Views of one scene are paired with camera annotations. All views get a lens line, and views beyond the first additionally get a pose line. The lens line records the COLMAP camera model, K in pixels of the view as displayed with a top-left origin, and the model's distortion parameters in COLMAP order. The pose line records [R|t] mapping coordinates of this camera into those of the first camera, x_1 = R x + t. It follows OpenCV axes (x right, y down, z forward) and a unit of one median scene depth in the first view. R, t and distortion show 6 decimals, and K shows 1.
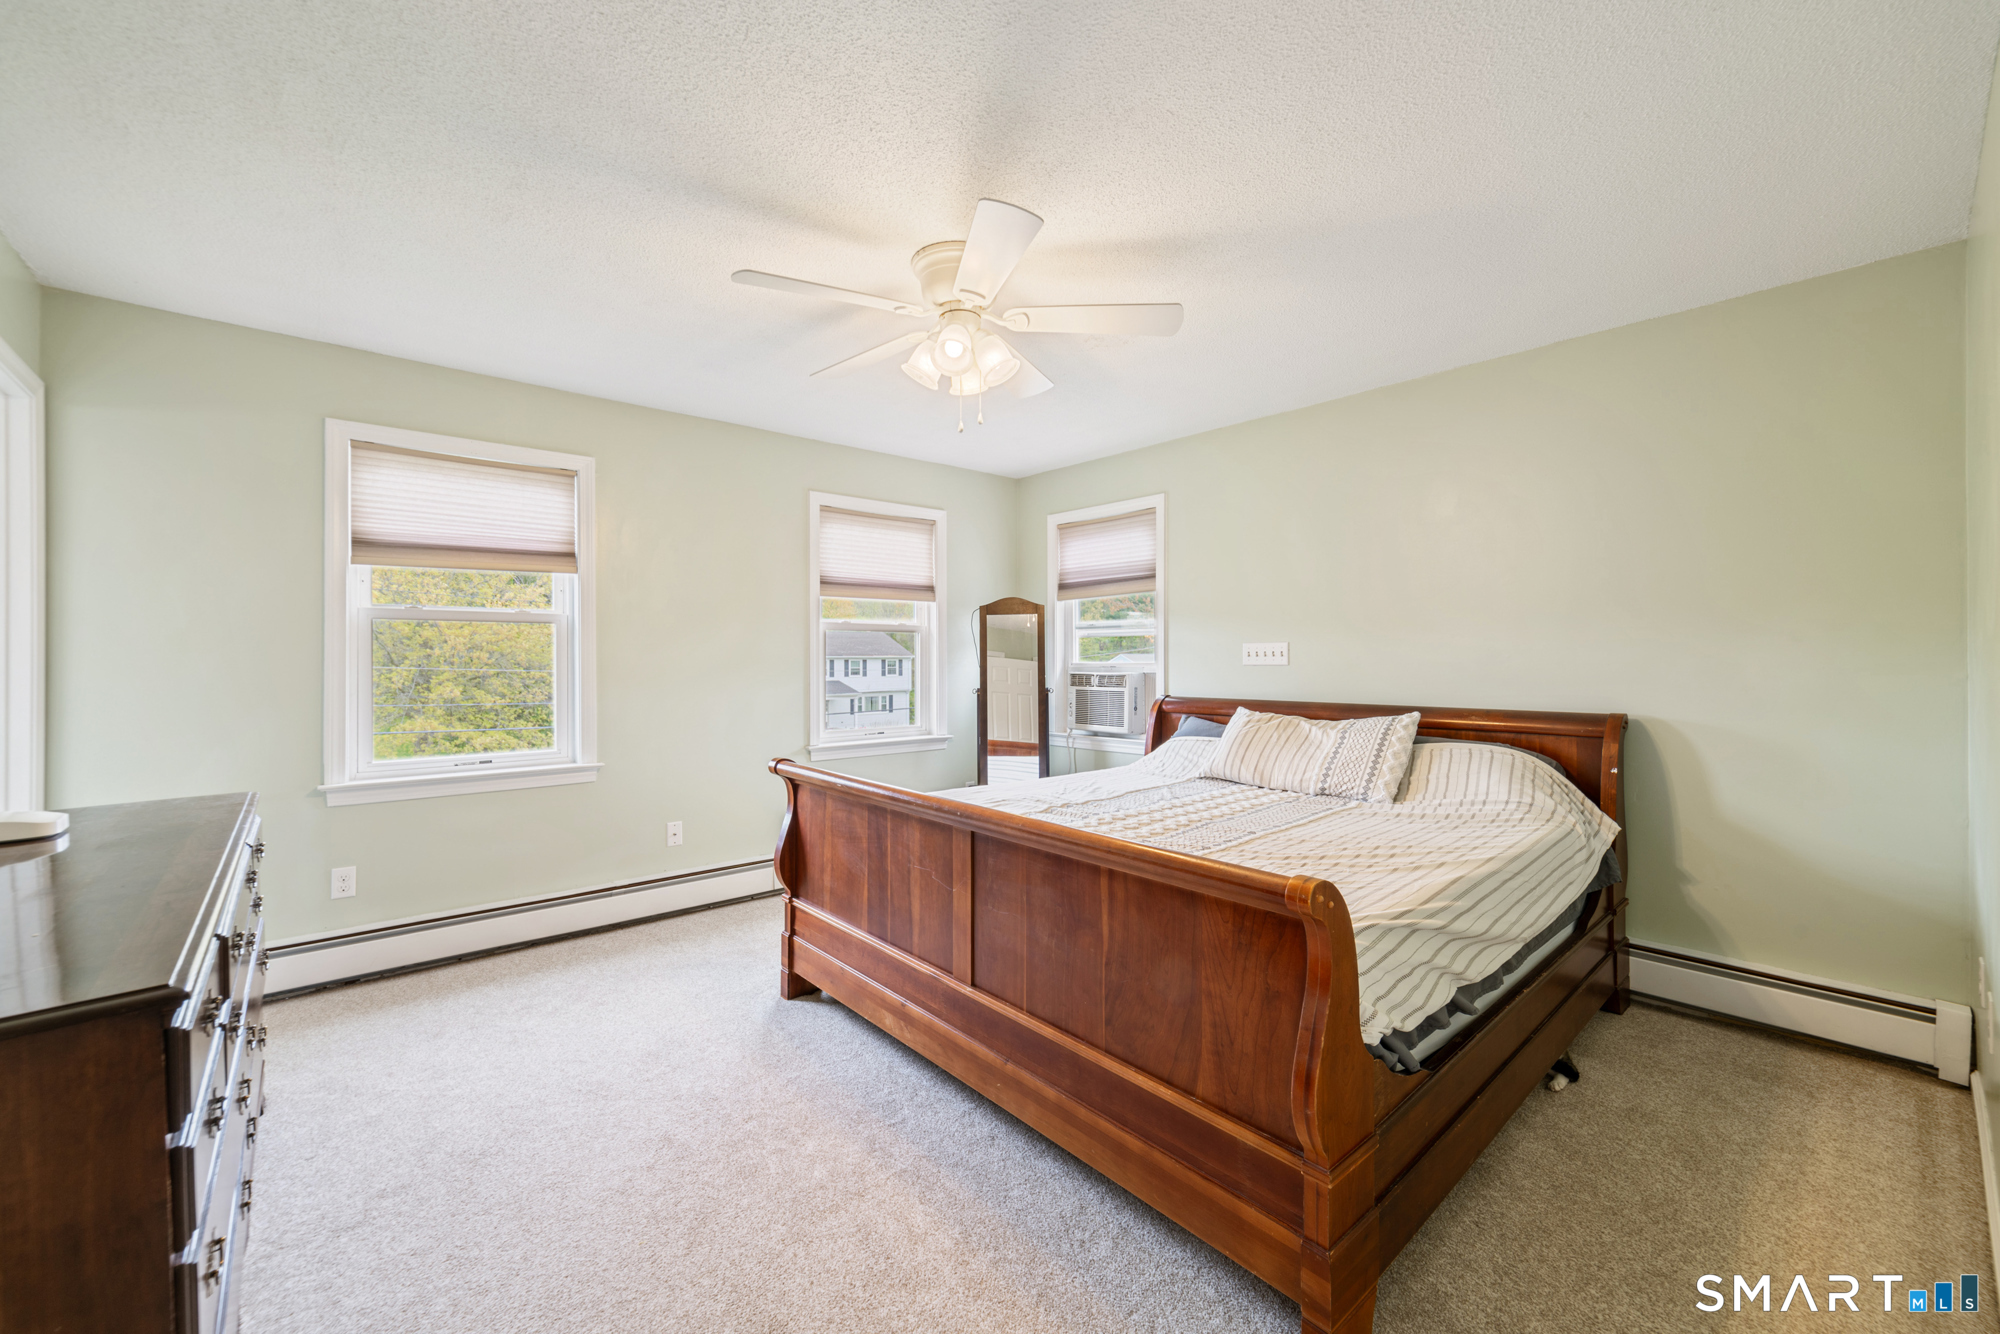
lens RADIAL K [[788.3, 0, 1013.7], [0, 788.3, 657.3], [0, 0, 1]] dist [-0.000900, -0.000050]
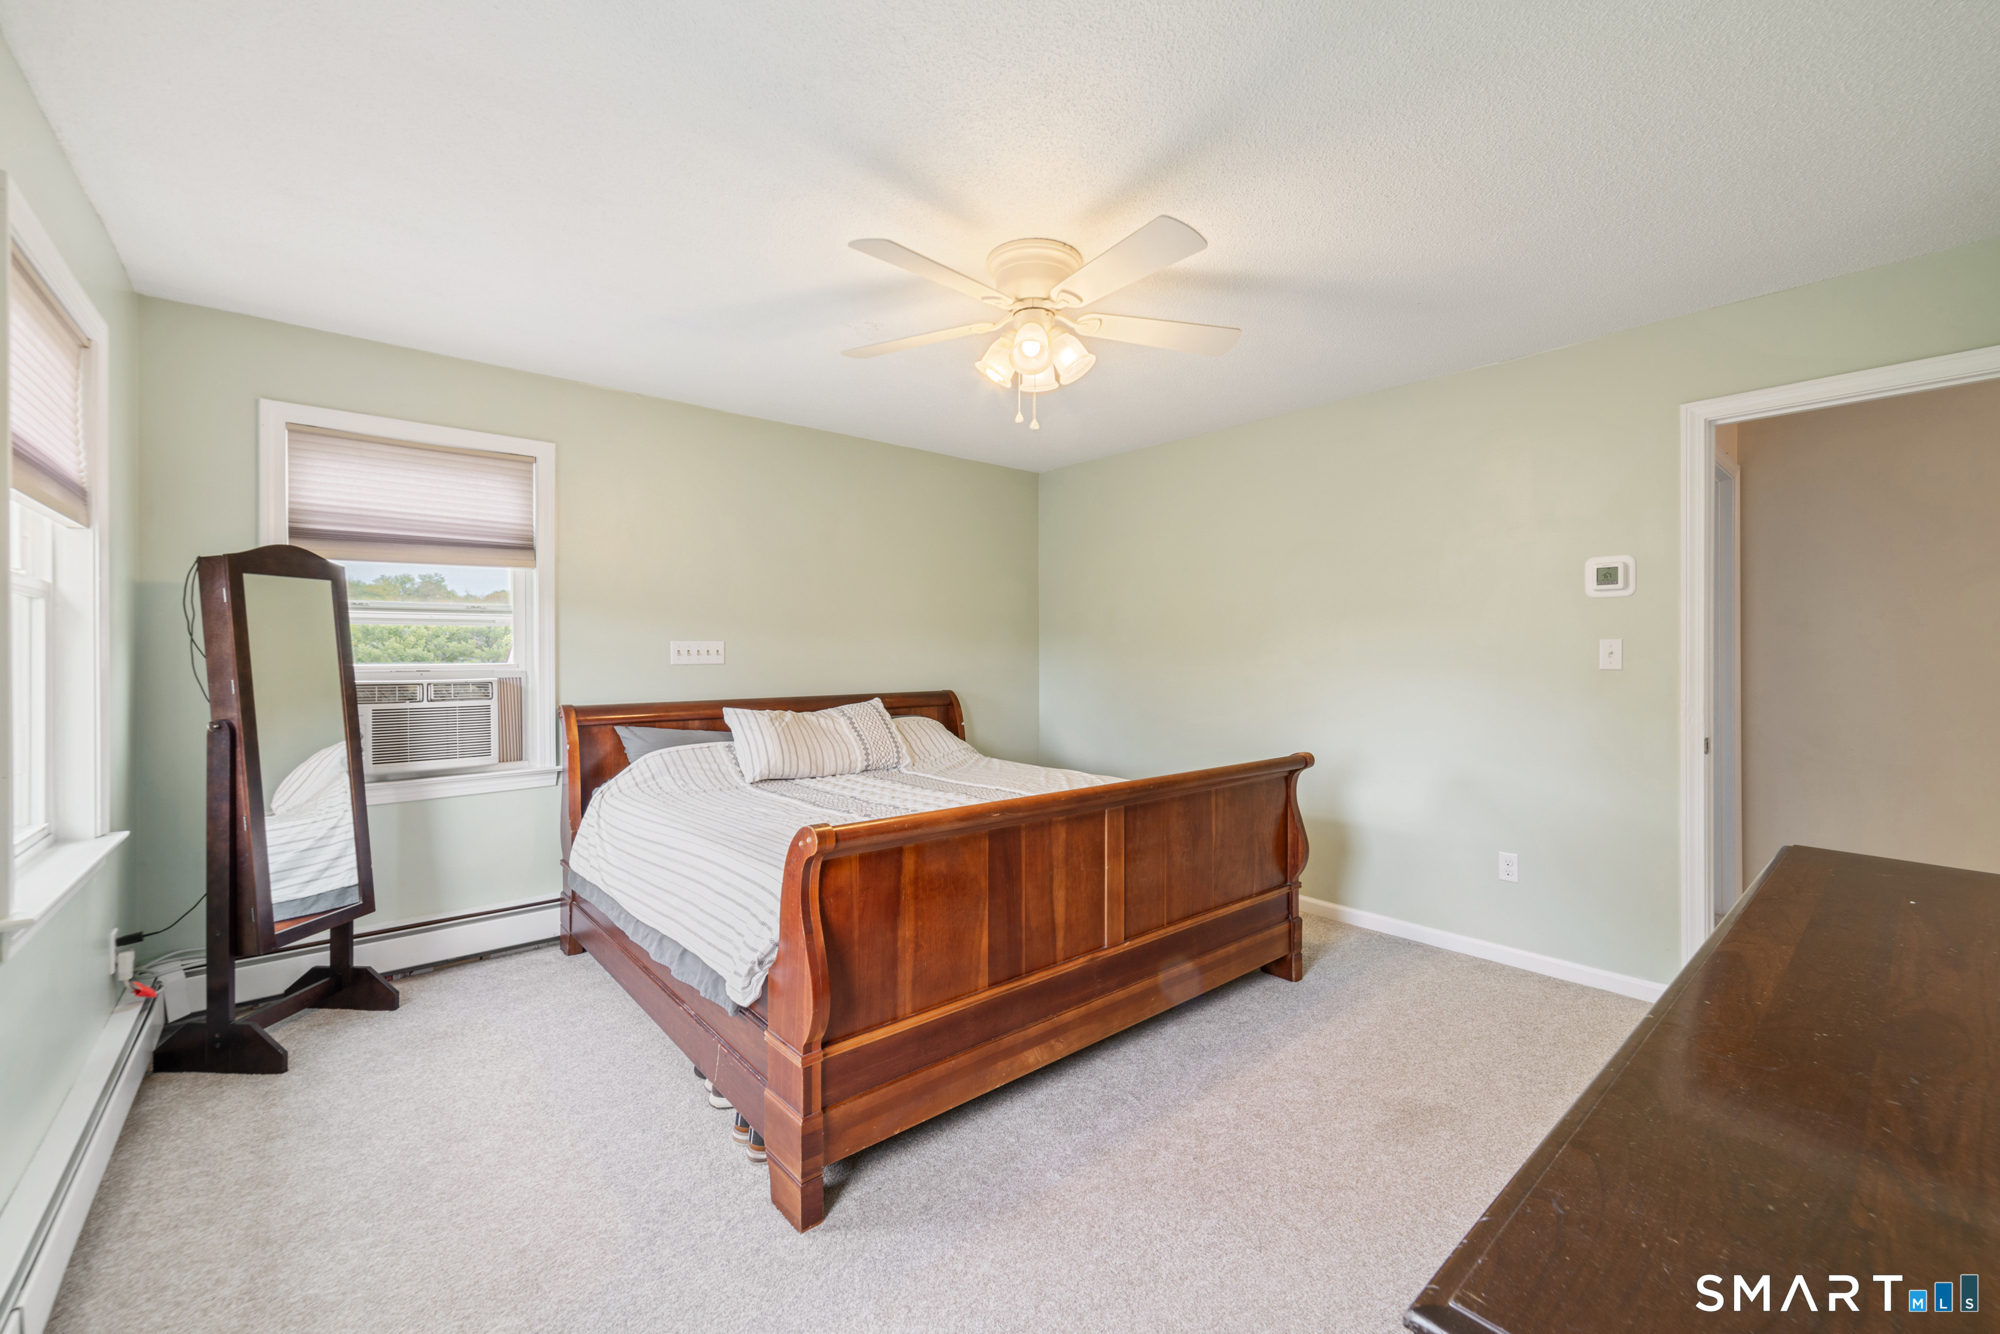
lens RADIAL K [[788.3, 0, 1013.7], [0, 788.3, 657.3], [0, 0, 1]] dist [-0.000900, -0.000050]
pose [[0.020554, -0.002289, 0.999786, -0.820866], [0.002240, 0.999995, 0.002243, 0.000211], [-0.999786, 0.002193, 0.020559, 0.773649]]
